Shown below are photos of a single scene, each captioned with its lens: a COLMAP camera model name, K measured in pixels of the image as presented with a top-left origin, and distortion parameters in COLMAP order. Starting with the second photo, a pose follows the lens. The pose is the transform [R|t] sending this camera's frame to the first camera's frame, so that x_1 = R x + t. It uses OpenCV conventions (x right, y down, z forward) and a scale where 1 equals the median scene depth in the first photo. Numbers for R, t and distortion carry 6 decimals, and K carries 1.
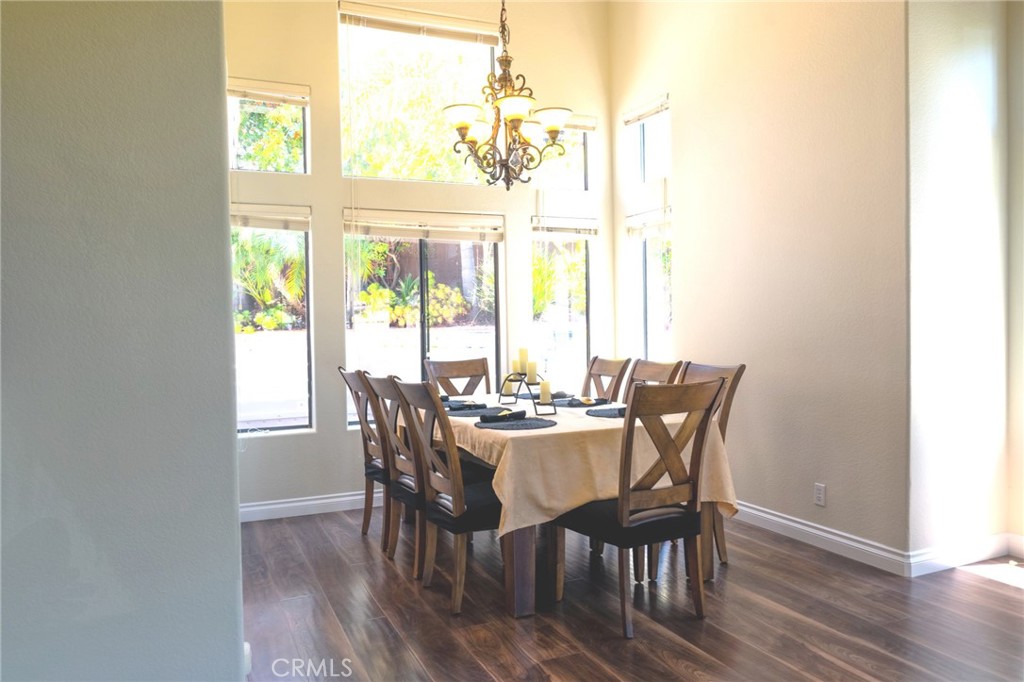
lens RADIAL K [[746.8, 0, 512.0], [0, 746.8, 341.0], [0, 0, 1]] dist [-0.015735, -0.001399]
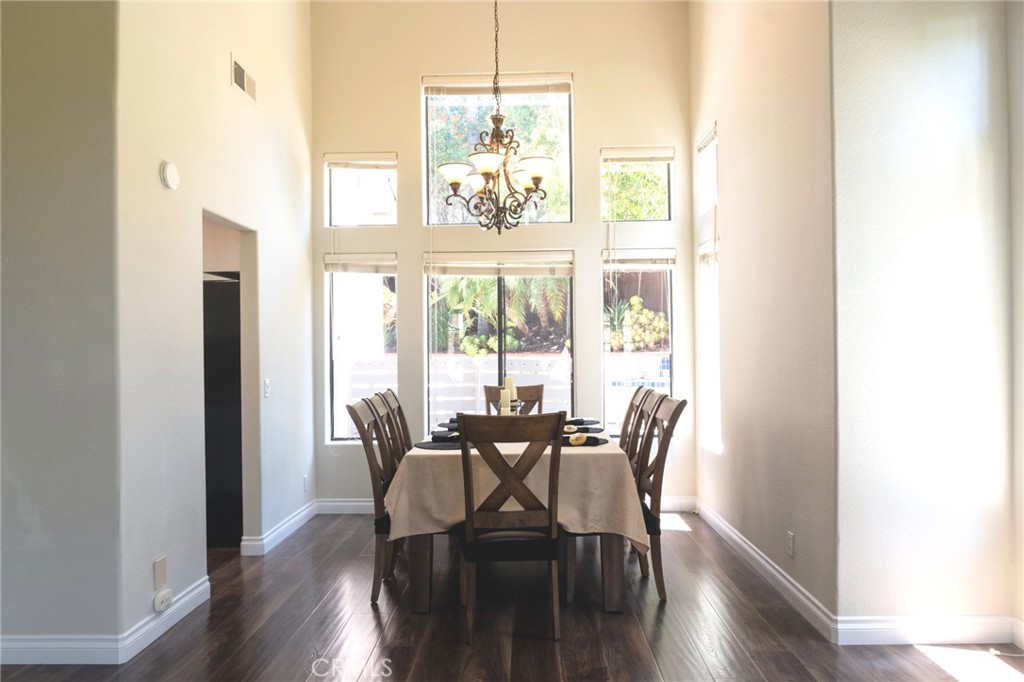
lens RADIAL K [[746.8, 0, 512.0], [0, 746.8, 341.0], [0, 0, 1]] dist [-0.015735, -0.001399]
pose [[0.903767, 0.004072, -0.428004, 0.499443], [-0.015547, 0.999607, -0.023319, -0.018654], [0.427741, 0.027729, 0.903476, 0.010912]]
